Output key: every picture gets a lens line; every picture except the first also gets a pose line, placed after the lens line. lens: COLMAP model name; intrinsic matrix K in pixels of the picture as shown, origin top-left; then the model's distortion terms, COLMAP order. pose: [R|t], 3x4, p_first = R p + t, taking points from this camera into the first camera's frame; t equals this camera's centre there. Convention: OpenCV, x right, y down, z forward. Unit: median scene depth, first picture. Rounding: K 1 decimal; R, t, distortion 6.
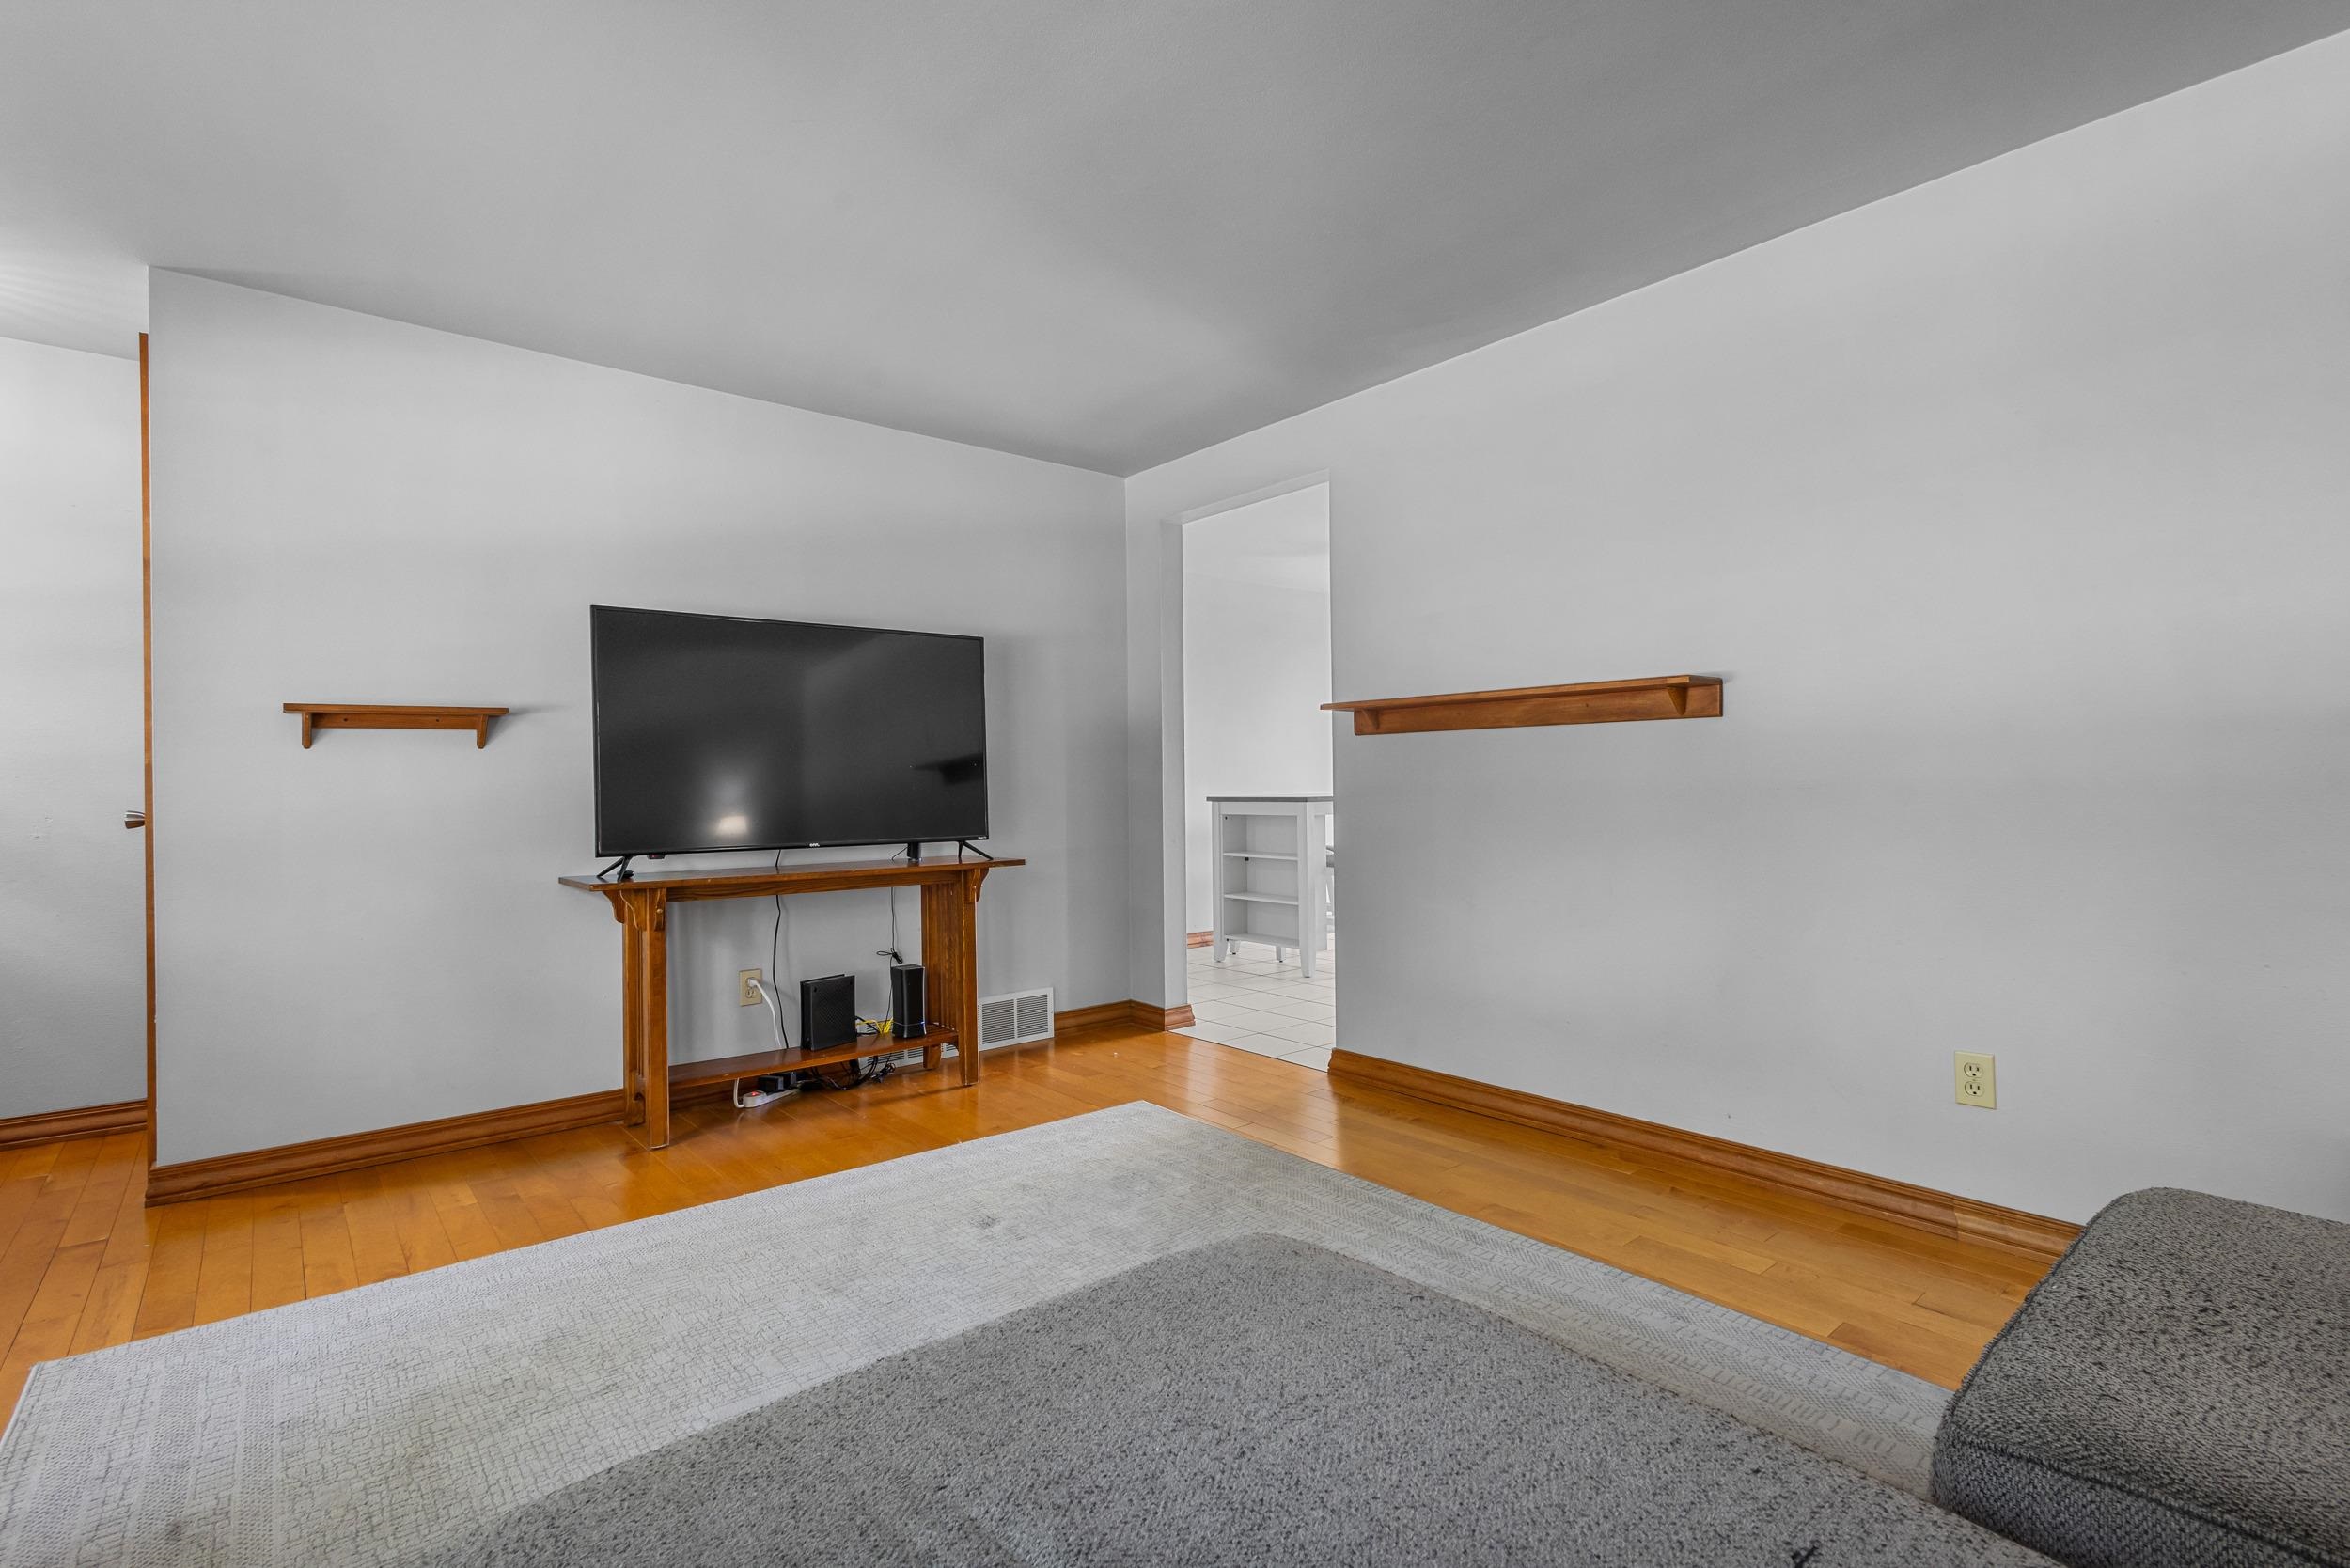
lens RADIAL K [[1084.4, 0, 1178.5], [0, 1084.4, 783.2], [0, 0, 1]] dist [-0.003003, -0.001061]
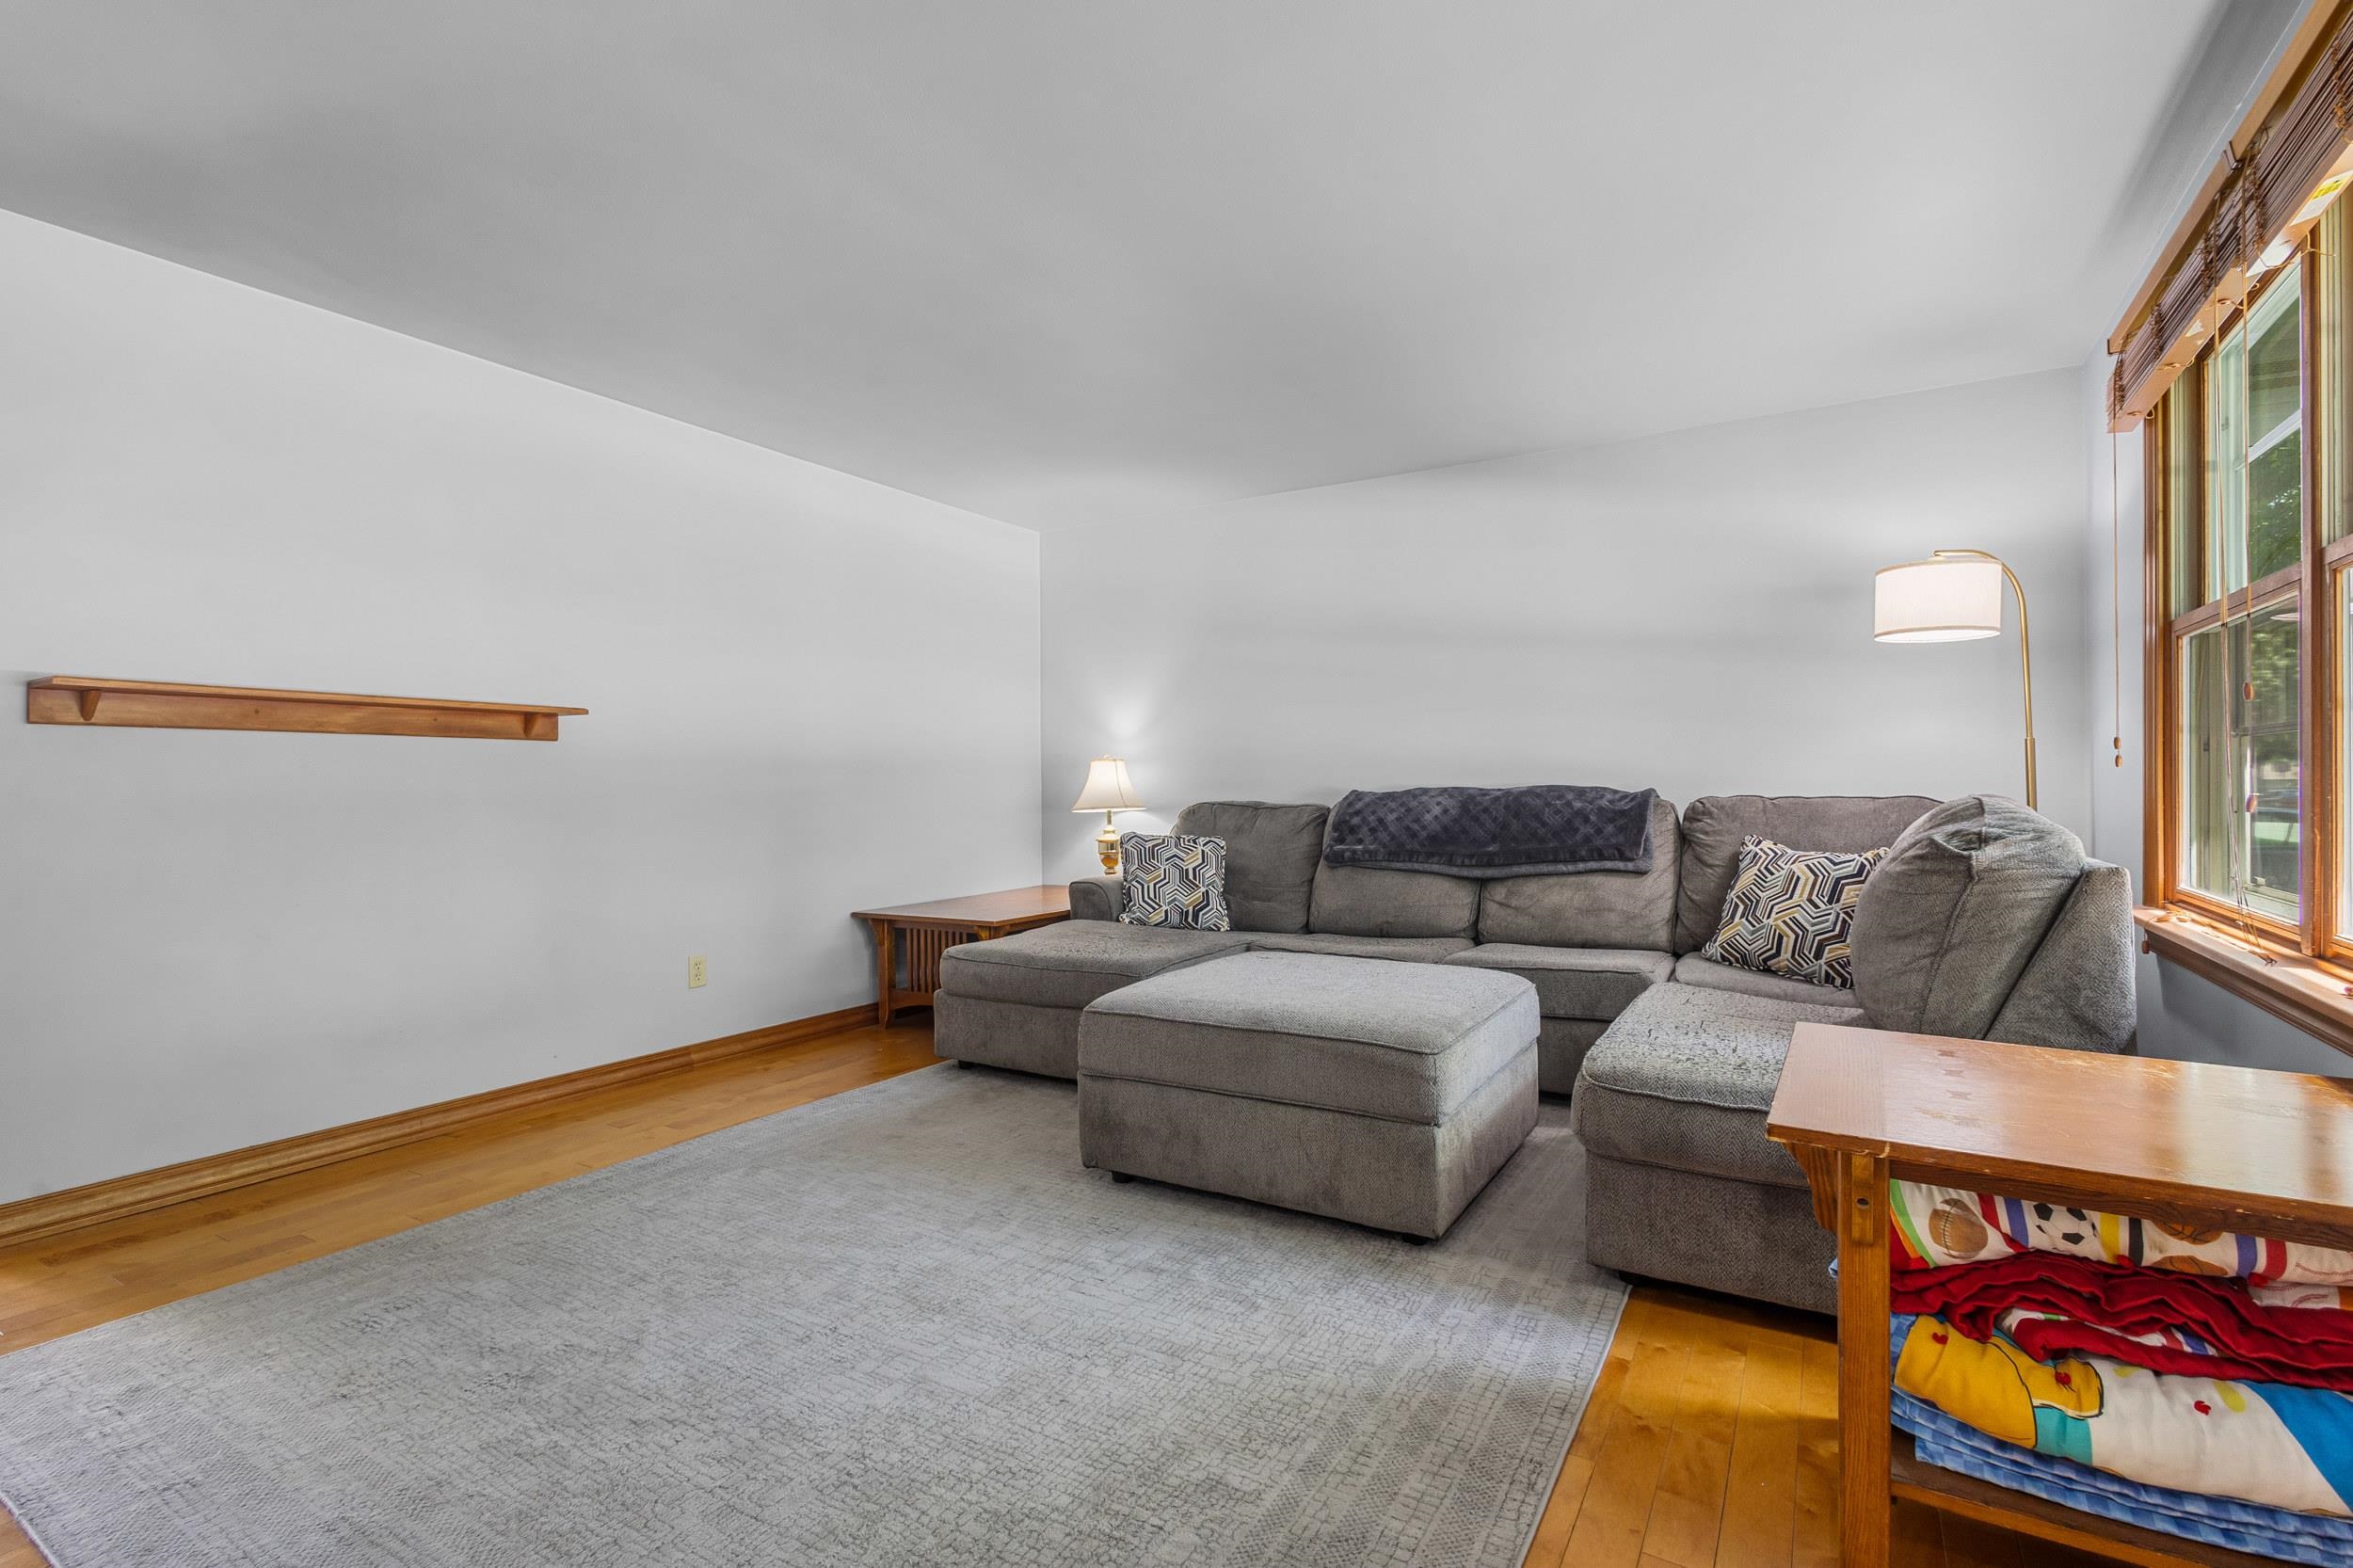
lens RADIAL K [[1085.7, 0, 1171.9], [0, 1085.7, 784.9], [0, 0, 1]] dist [-0.003003, -0.001061]
pose [[-0.318373, 0.007650, 0.947935, -0.747245], [0.001782, 0.999971, -0.007471, 0.000172], [-0.947964, -0.000690, -0.318377, 0.577965]]
